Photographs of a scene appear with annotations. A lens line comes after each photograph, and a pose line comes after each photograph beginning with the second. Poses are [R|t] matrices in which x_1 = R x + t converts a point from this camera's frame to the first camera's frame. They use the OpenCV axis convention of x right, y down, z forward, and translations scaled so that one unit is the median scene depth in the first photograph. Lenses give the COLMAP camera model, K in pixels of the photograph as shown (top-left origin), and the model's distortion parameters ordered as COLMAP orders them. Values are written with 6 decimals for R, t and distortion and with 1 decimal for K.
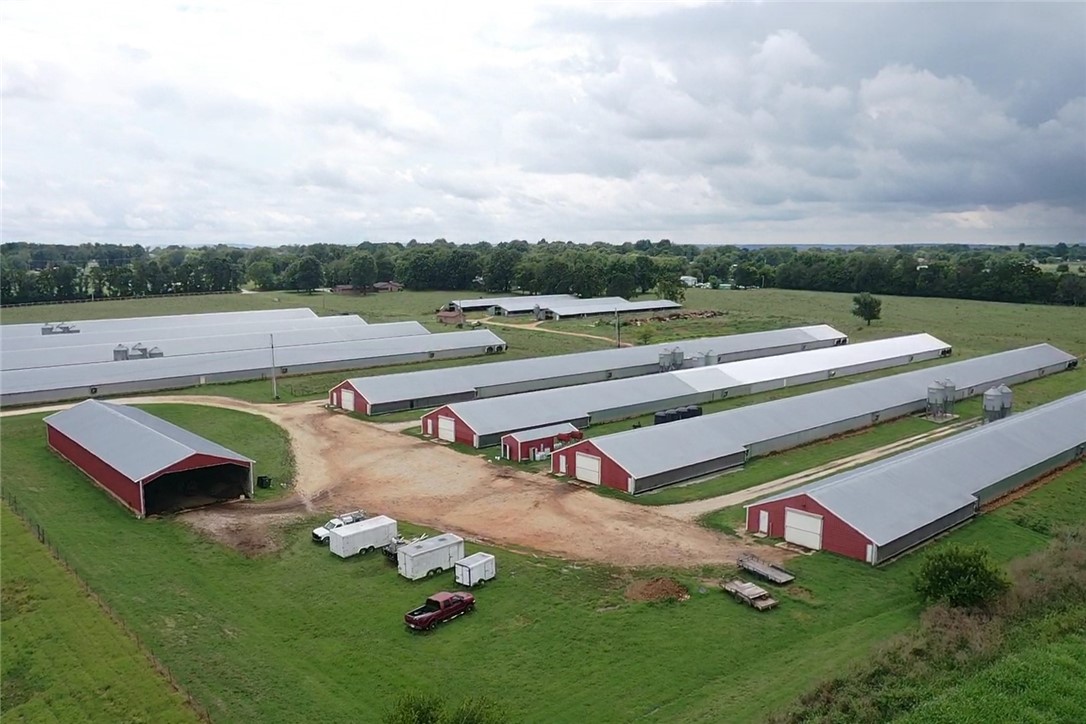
lens RADIAL K [[876.2, 0, 543.8], [0, 876.2, 359.8], [0, 0, 1]] dist [-0.063958, 0.025236]
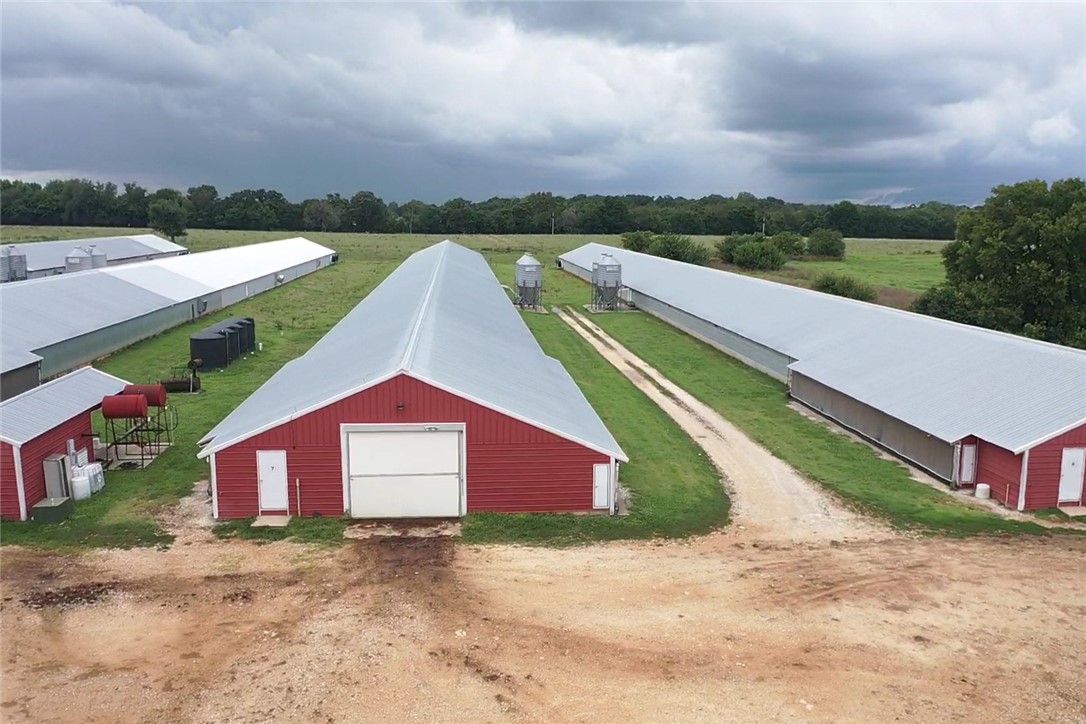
lens RADIAL K [[876.2, 0, 543.3], [0, 876.2, 363.1], [0, 0, 1]] dist [-0.063958, 0.025236]
pose [[0.579635, -0.122454, 0.805623, -0.152063], [0.089164, 0.992239, 0.086667, 0.070908], [-0.809983, 0.021597, 0.586055, 0.819512]]
